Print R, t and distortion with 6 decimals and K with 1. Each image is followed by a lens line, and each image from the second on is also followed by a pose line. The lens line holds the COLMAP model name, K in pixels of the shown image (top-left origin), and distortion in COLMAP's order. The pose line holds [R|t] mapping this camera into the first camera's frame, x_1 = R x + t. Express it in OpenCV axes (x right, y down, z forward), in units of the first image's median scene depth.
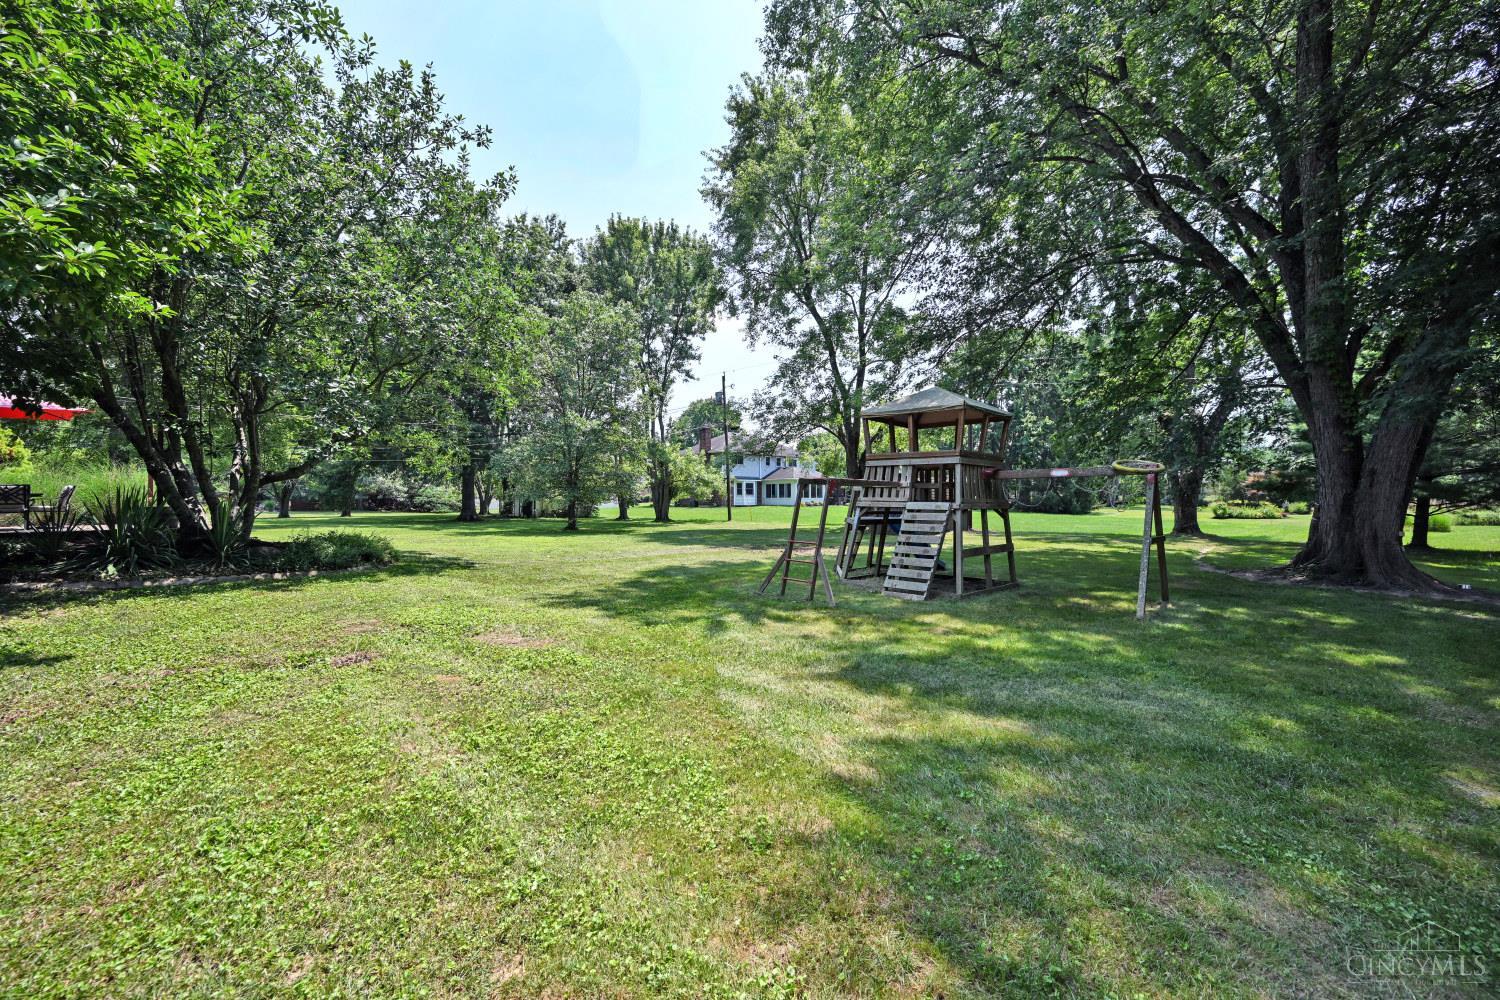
lens RADIAL K [[596.4, 0, 750.0], [0, 596.4, 496.6], [0, 0, 1]] dist [0.001505, 0.000113]
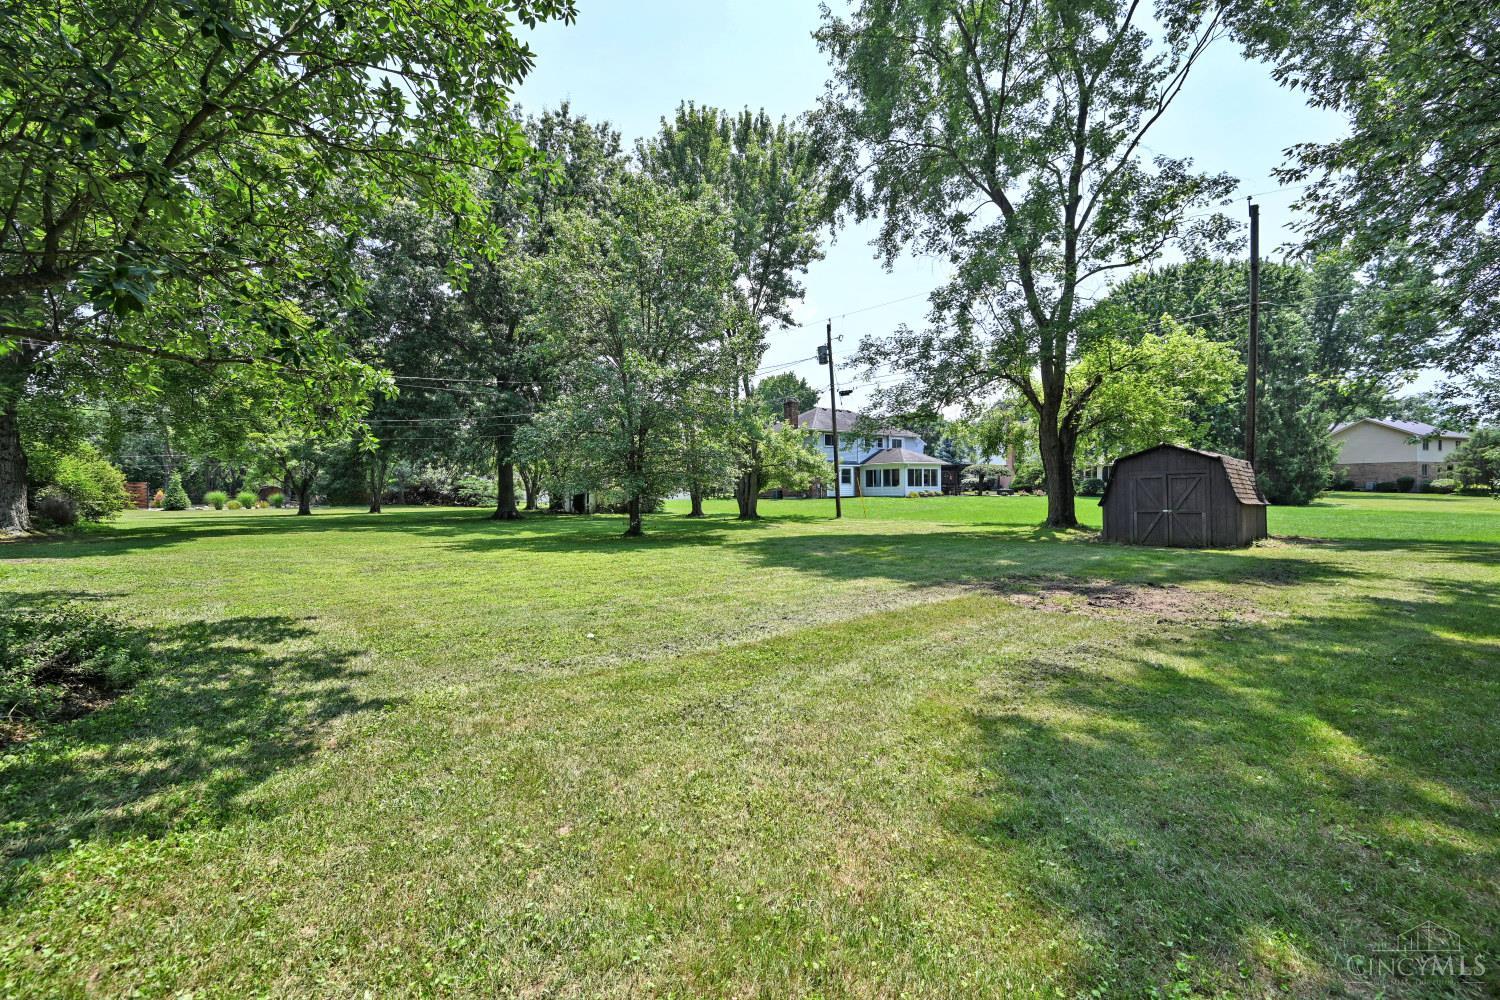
lens RADIAL K [[596.4, 0, 750.7], [0, 596.4, 501.5], [0, 0, 1]] dist [0.001505, 0.000113]
pose [[0.995864, -0.005678, -0.090674, -0.080348], [0.007974, 0.999656, 0.024974, 0.000257], [0.090501, -0.025593, 0.995567, 0.255659]]
